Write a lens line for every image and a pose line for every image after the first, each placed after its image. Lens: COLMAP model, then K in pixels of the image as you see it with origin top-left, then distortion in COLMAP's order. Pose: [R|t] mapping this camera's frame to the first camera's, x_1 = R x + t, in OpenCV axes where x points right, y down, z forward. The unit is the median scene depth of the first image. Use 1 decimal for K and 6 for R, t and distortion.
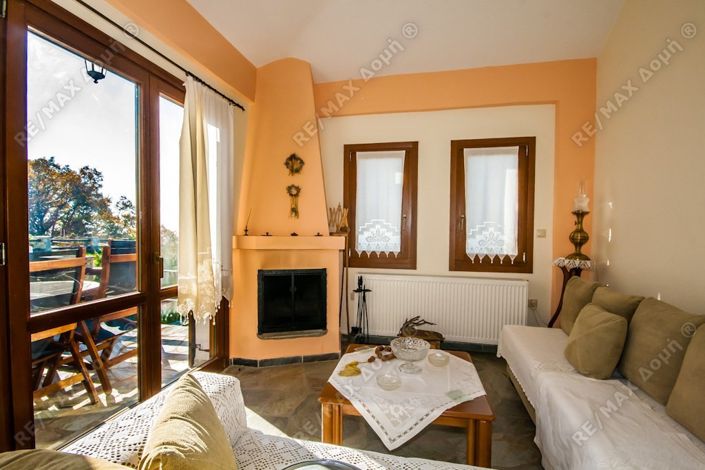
lens RADIAL K [[329.8, 0, 352.0], [0, 329.8, 239.4], [0, 0, 1]] dist [-0.004645, -0.003799]
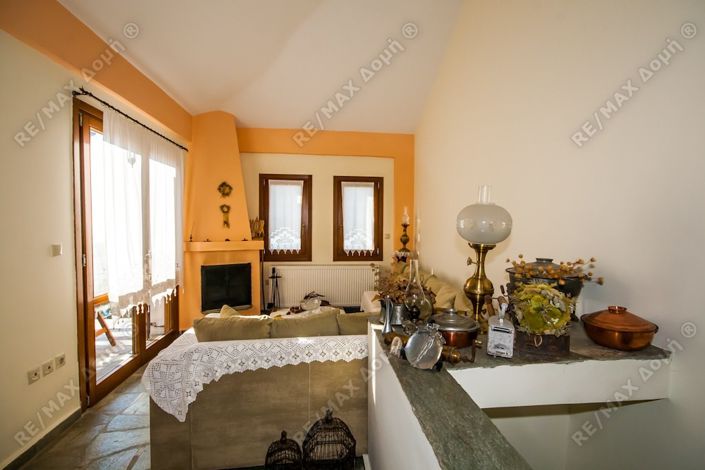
lens RADIAL K [[329.8, 0, 360.2], [0, 329.8, 234.1], [0, 0, 1]] dist [-0.004645, -0.003799]
pose [[0.939568, -0.011584, 0.342165, -0.114287], [0.010504, 0.999932, 0.005009, -0.038954], [-0.342200, -0.001112, 0.939626, -0.501311]]
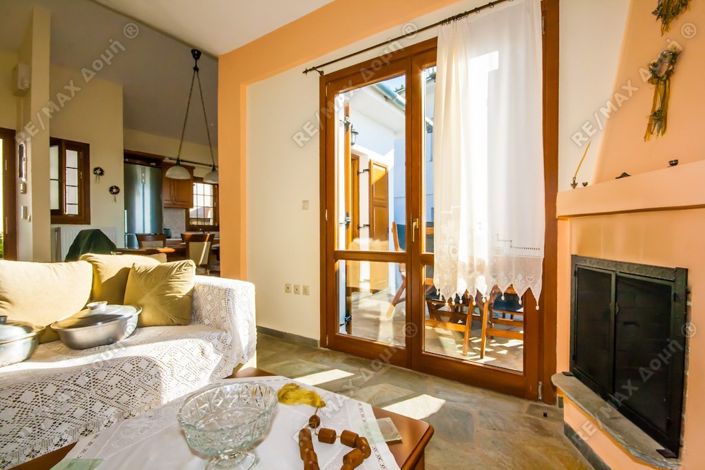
lens RADIAL K [[329.8, 0, 364.4], [0, 329.8, 237.5], [0, 0, 1]] dist [-0.004645, -0.003799]
pose [[-0.345656, 0.009533, -0.938313, 0.306789], [-0.023407, 0.999550, 0.018778, 0.055869], [0.938069, 0.028454, -0.345277, 0.779838]]
